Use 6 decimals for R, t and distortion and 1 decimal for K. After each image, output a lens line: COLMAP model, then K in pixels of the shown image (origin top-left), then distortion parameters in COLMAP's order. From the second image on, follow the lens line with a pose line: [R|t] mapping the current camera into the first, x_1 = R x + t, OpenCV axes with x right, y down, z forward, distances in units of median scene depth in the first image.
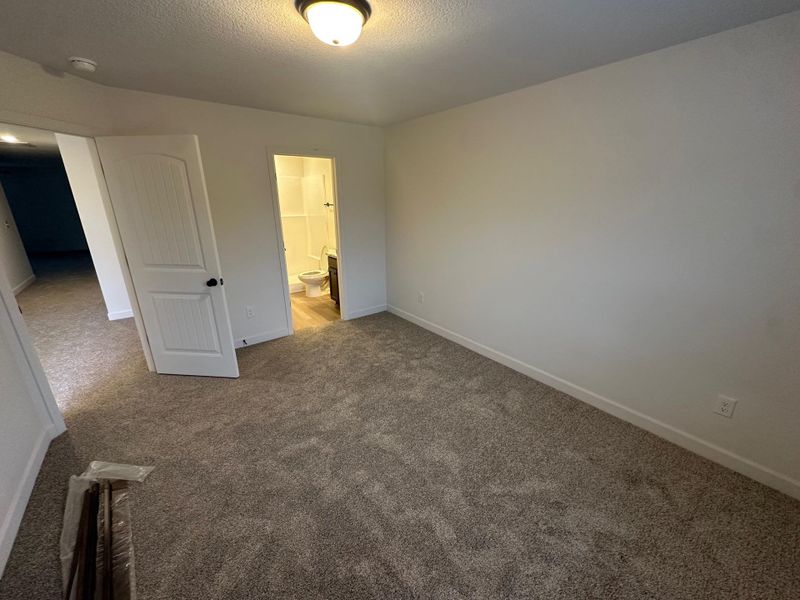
lens RADIAL K [[319.8, 0, 400.6], [0, 319.8, 299.4], [0, 0, 1]] dist [0.000020, -0.000310]
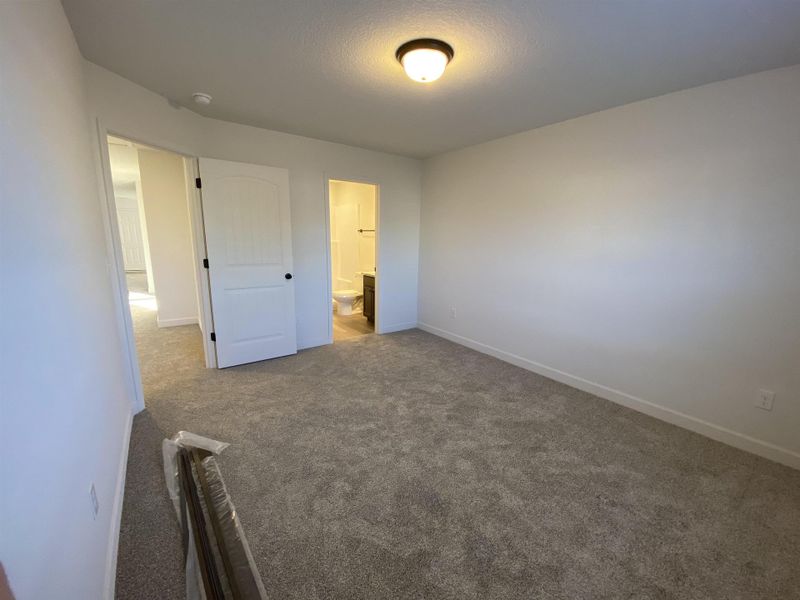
lens RADIAL K [[323.6, 0, 394.9], [0, 323.6, 301.7], [0, 0, 1]] dist [0.025877, -0.022639]
pose [[0.998878, 0.028708, -0.037667, -0.178378], [-0.032775, 0.993142, -0.112230, 0.158362], [0.034187, 0.113338, 0.992968, -0.132640]]
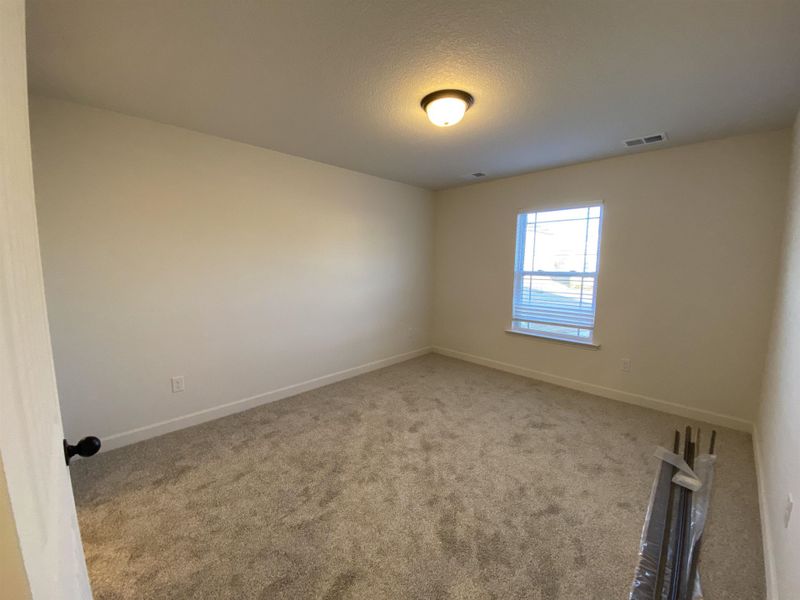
lens RADIAL K [[323.6, 0, 394.9], [0, 323.6, 301.7], [0, 0, 1]] dist [0.025877, -0.022639]
pose [[-0.126481, -0.121393, 0.984513, -1.212562], [0.296030, 0.942640, 0.154261, -0.266173], [-0.946767, 0.310957, -0.083290, 1.150405]]
